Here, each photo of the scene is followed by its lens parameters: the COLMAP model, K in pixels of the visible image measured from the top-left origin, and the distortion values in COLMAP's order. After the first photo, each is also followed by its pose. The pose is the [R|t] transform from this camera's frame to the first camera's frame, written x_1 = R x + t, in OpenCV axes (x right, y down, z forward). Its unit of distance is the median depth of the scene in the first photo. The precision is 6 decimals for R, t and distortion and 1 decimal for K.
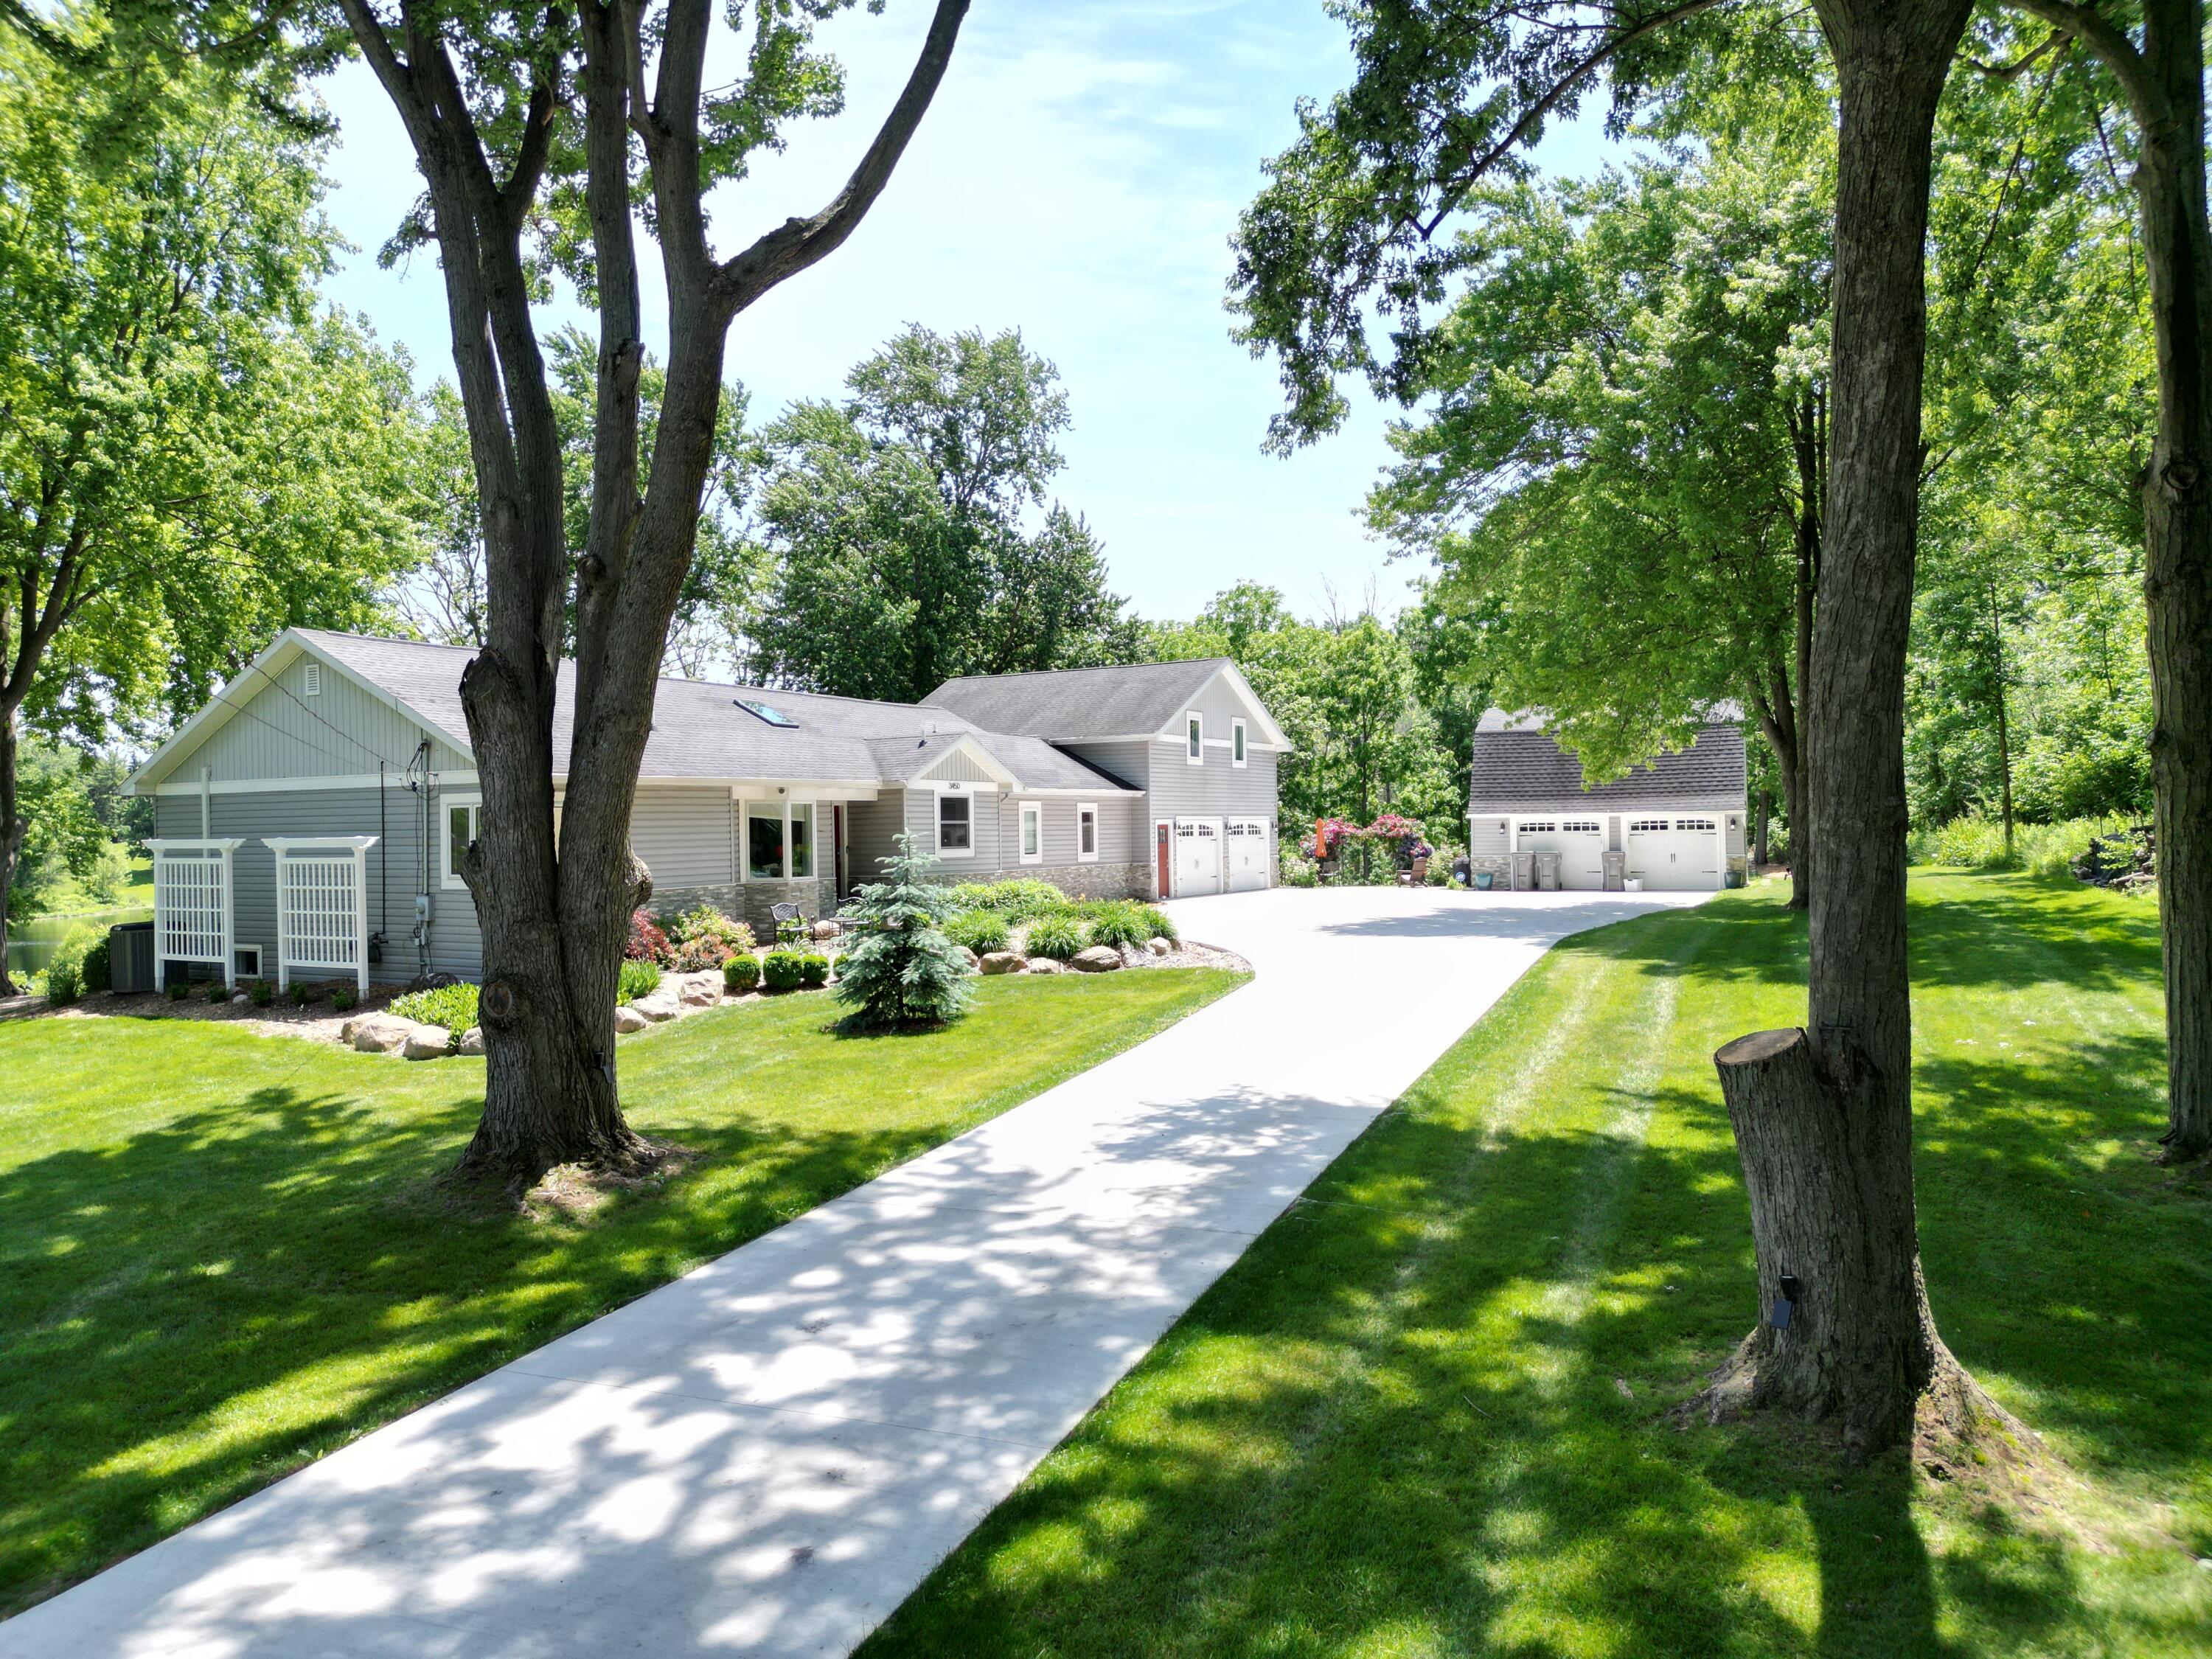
lens RADIAL K [[1546.0, 0, 1101.1], [0, 1546.0, 821.7], [0, 0, 1]] dist [0.071495, -0.072074]
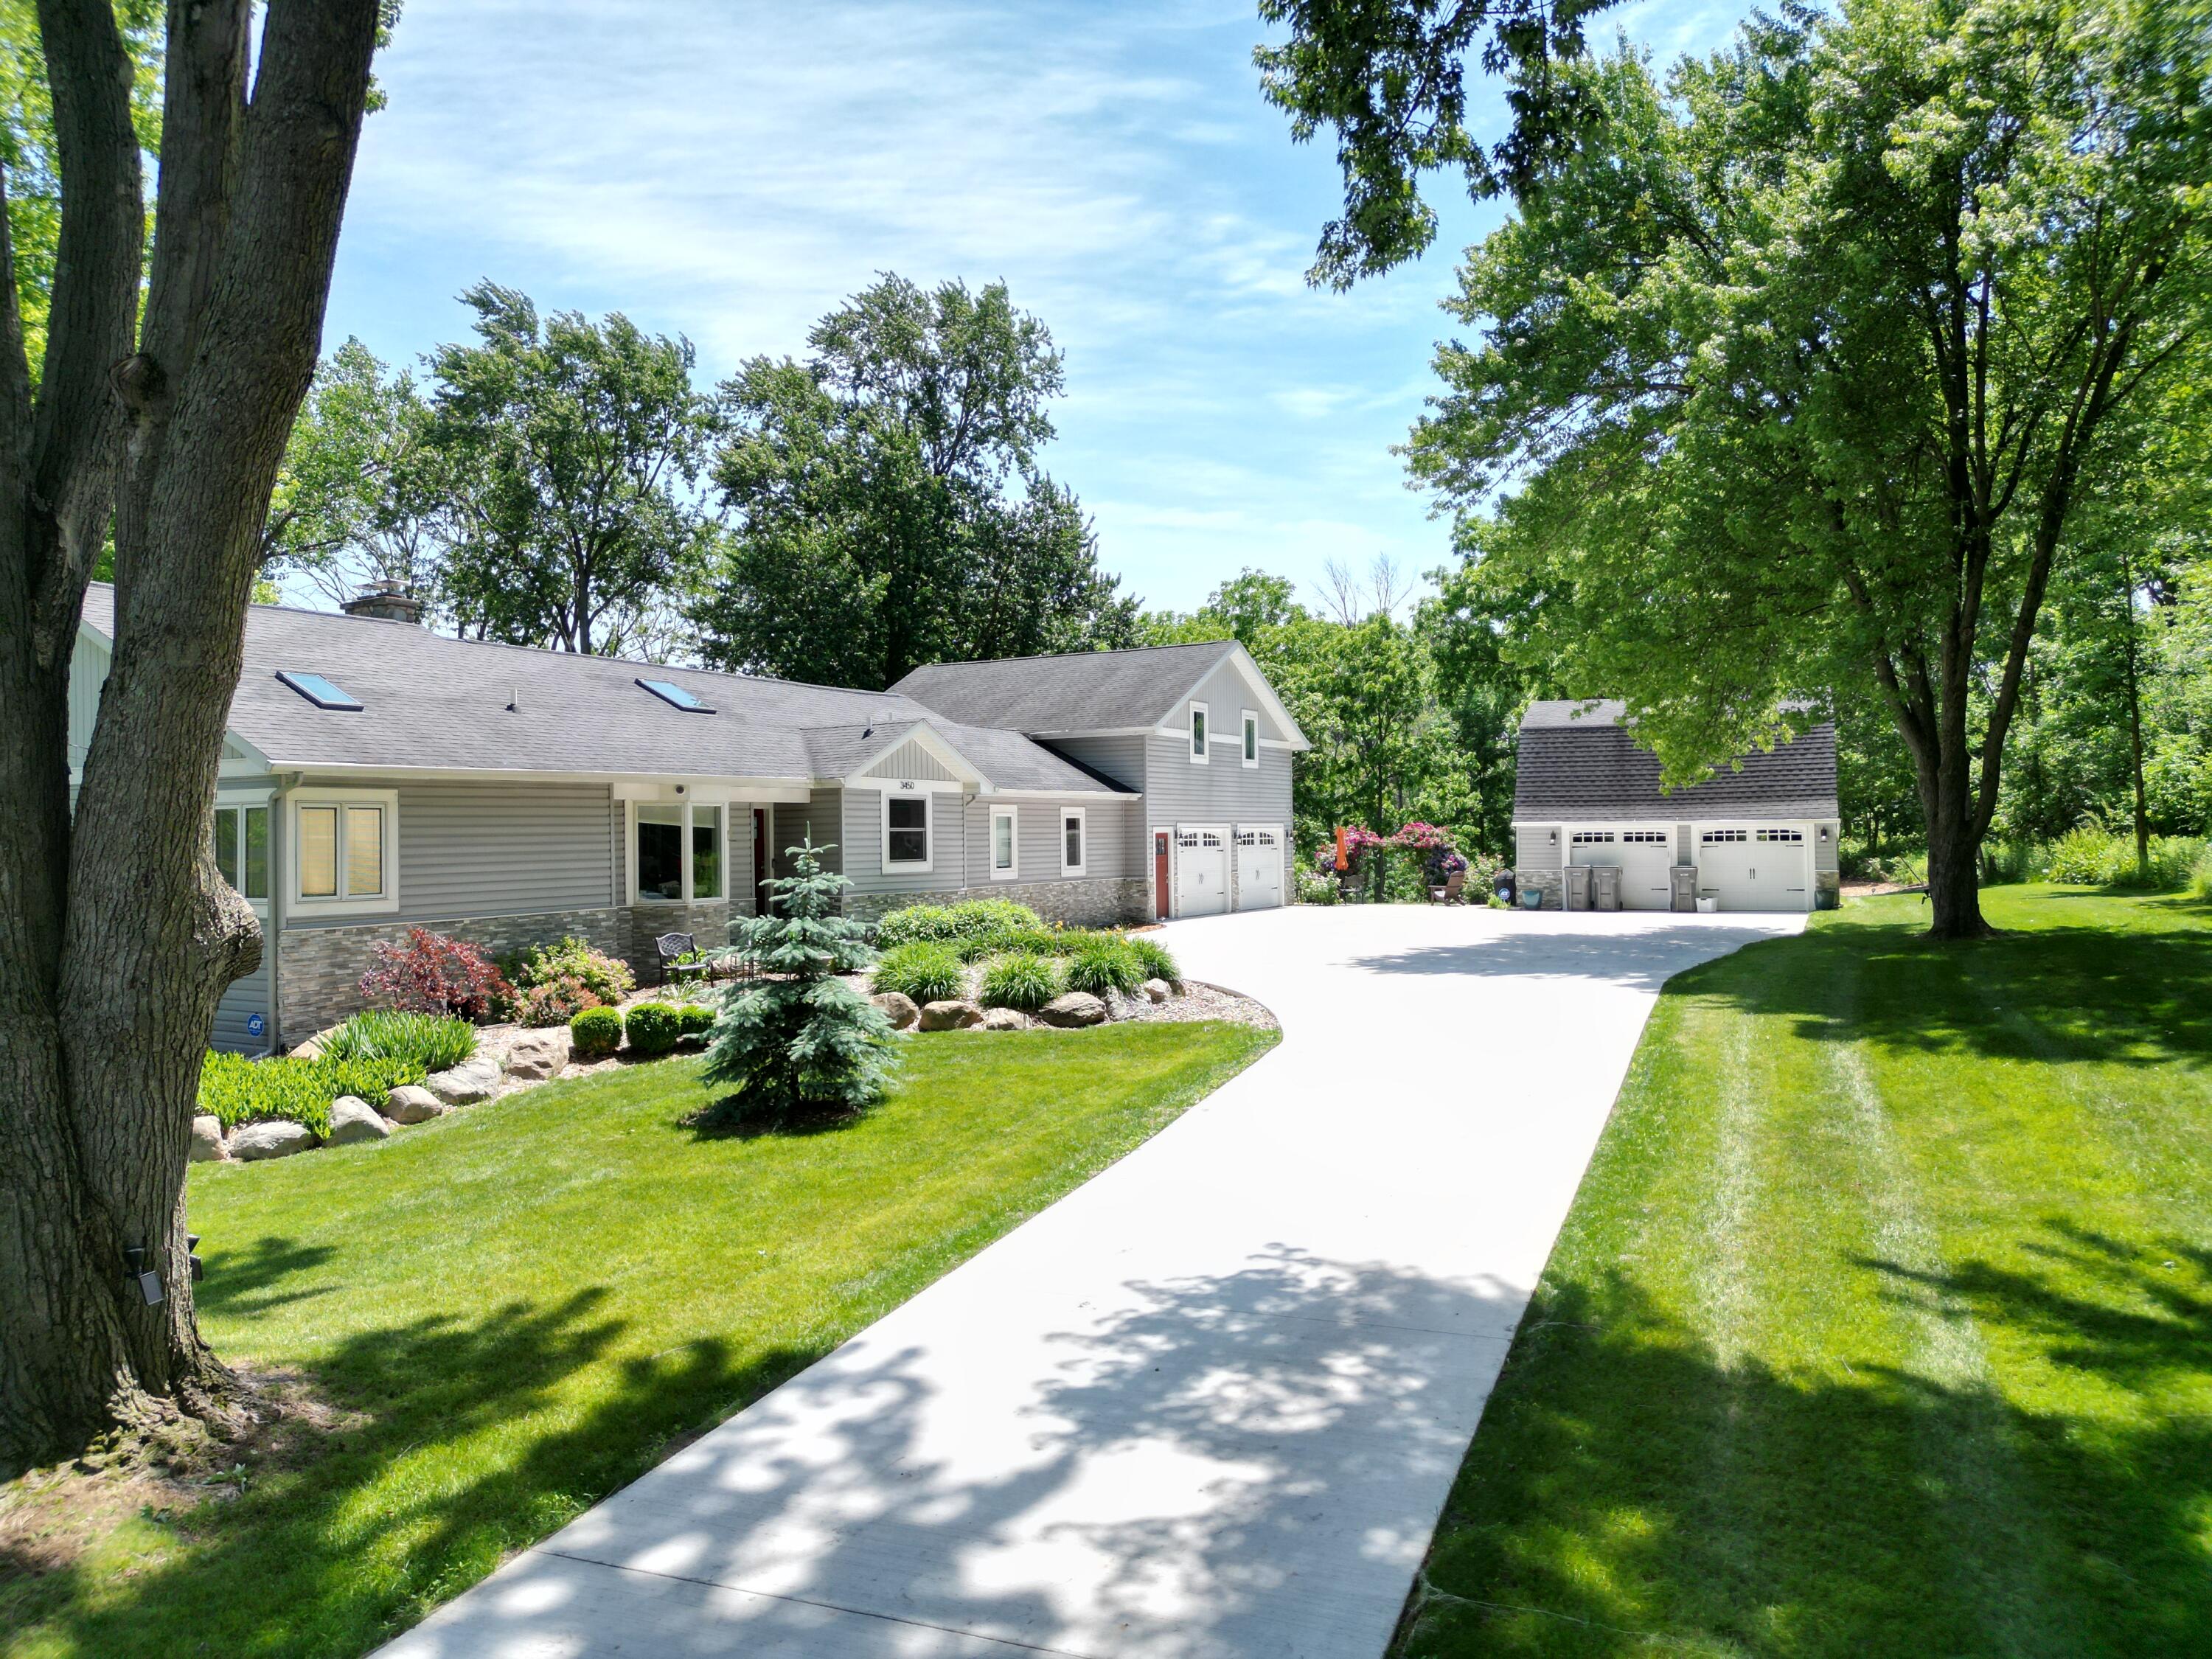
lens RADIAL K [[1459.0, 0, 1106.0], [0, 1459.0, 829.5], [0, 0, 1]] dist [0.000737, -0.147260]
pose [[0.999994, 0.003207, 0.001584, 0.009111], [-0.003208, 0.999995, 0.000716, -0.000626], [-0.001582, -0.000721, 0.999998, 0.226135]]
